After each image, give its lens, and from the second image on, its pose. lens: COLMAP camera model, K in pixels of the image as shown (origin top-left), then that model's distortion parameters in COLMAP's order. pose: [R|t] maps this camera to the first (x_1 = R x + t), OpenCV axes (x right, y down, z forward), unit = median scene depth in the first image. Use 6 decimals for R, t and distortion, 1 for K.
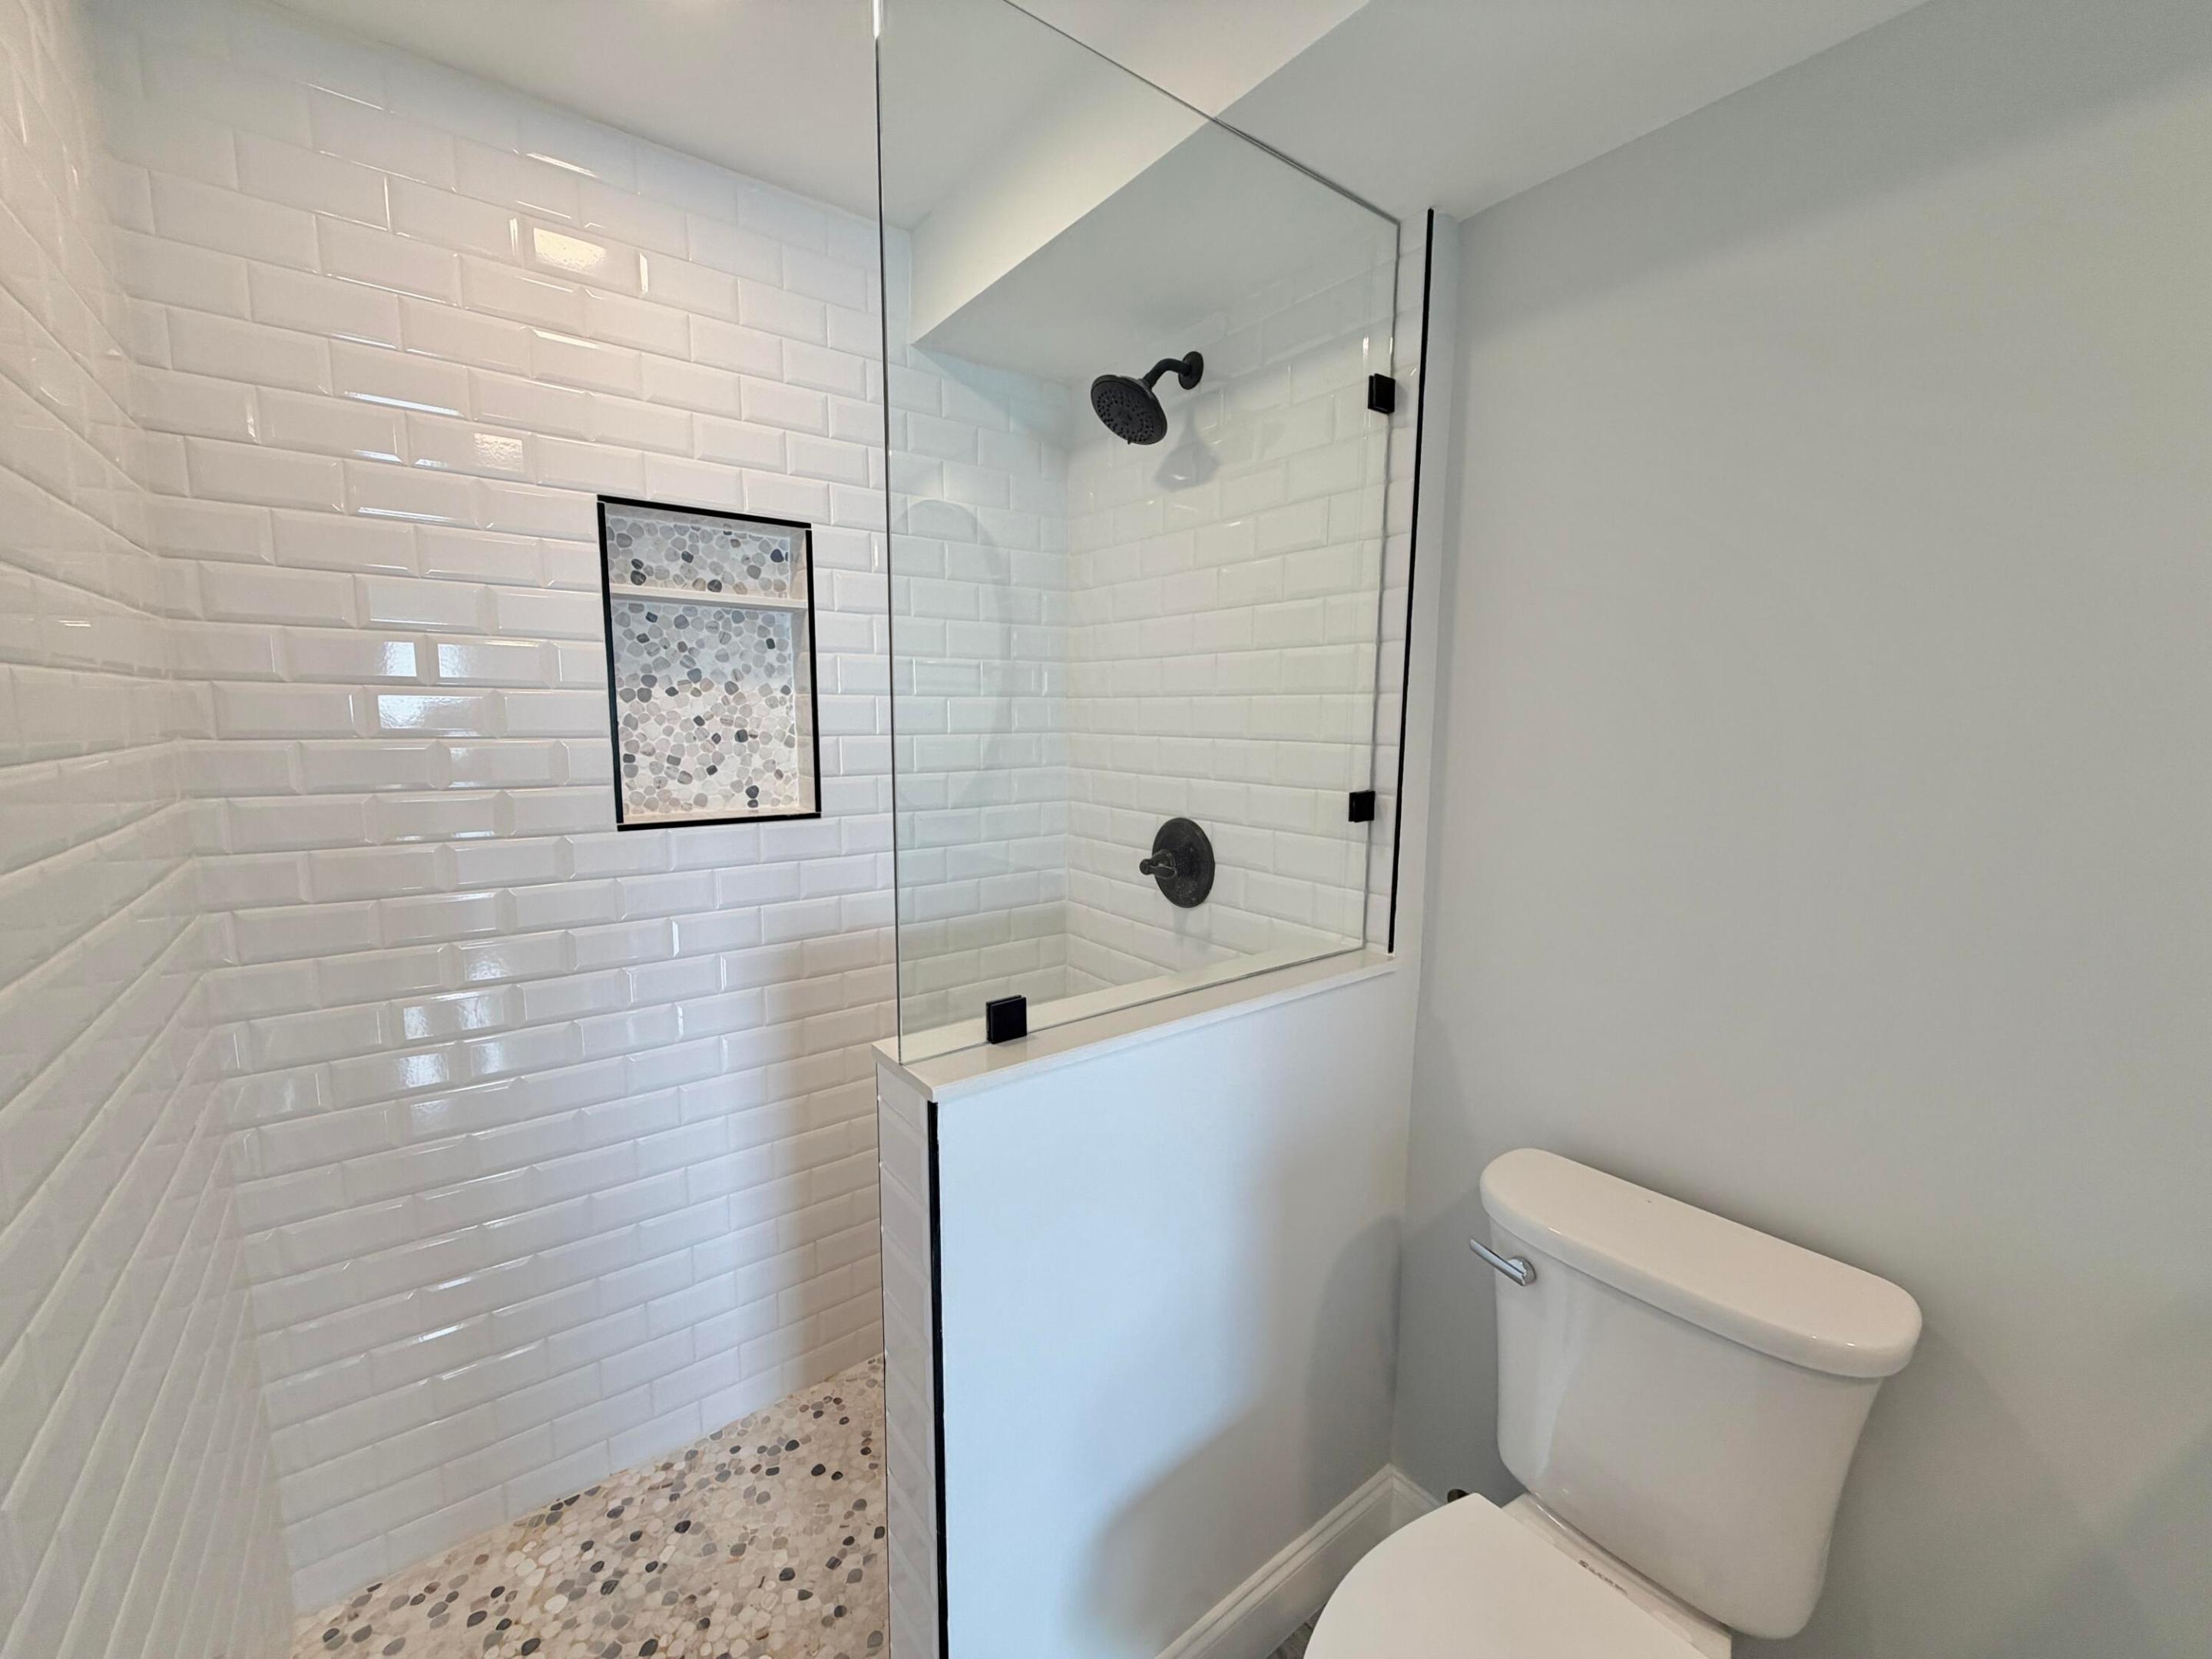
lens RADIAL K [[880.9, 0, 1096.6], [0, 880.9, 827.1], [0, 0, 1]] dist [0.000199, 0.000400]
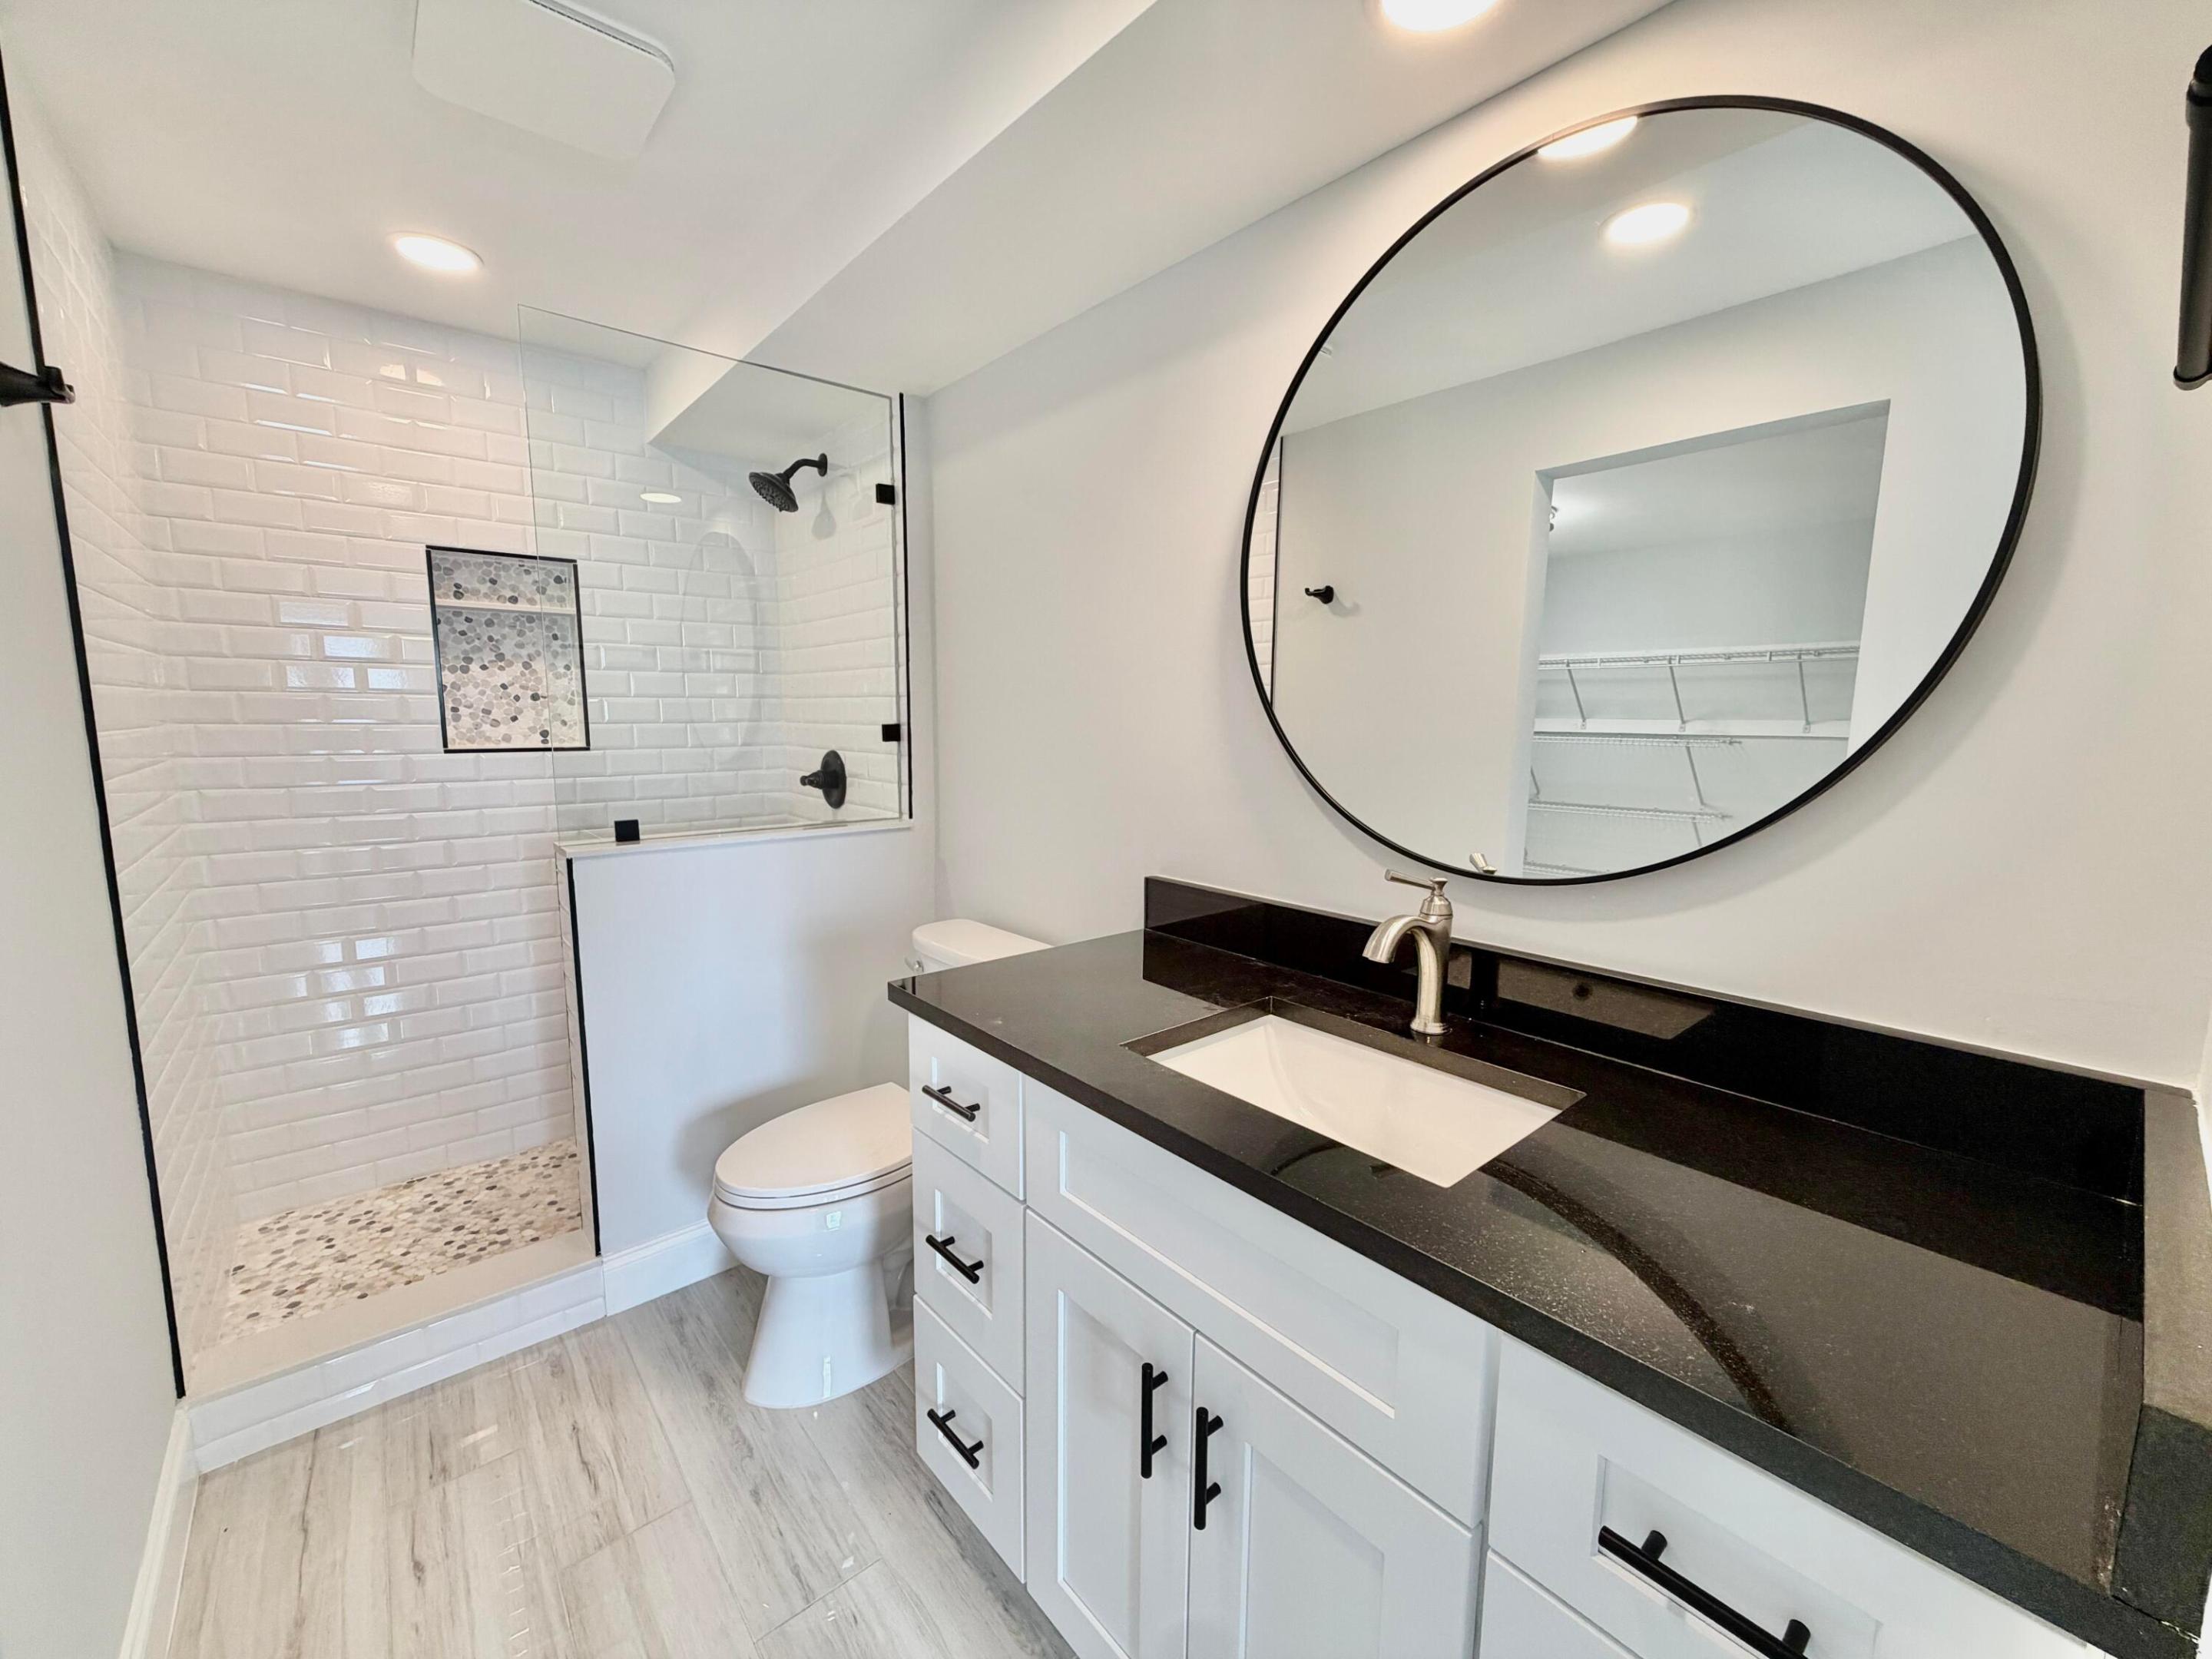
lens RADIAL K [[880.9, 0, 1096.6], [0, 880.9, 827.1], [0, 0, 1]] dist [0.000199, 0.000400]
pose [[0.998688, -0.008264, 0.050538, 0.569418], [0.008161, 0.999964, 0.002260, 0.147325], [-0.050555, -0.001844, 0.998720, -0.673264]]
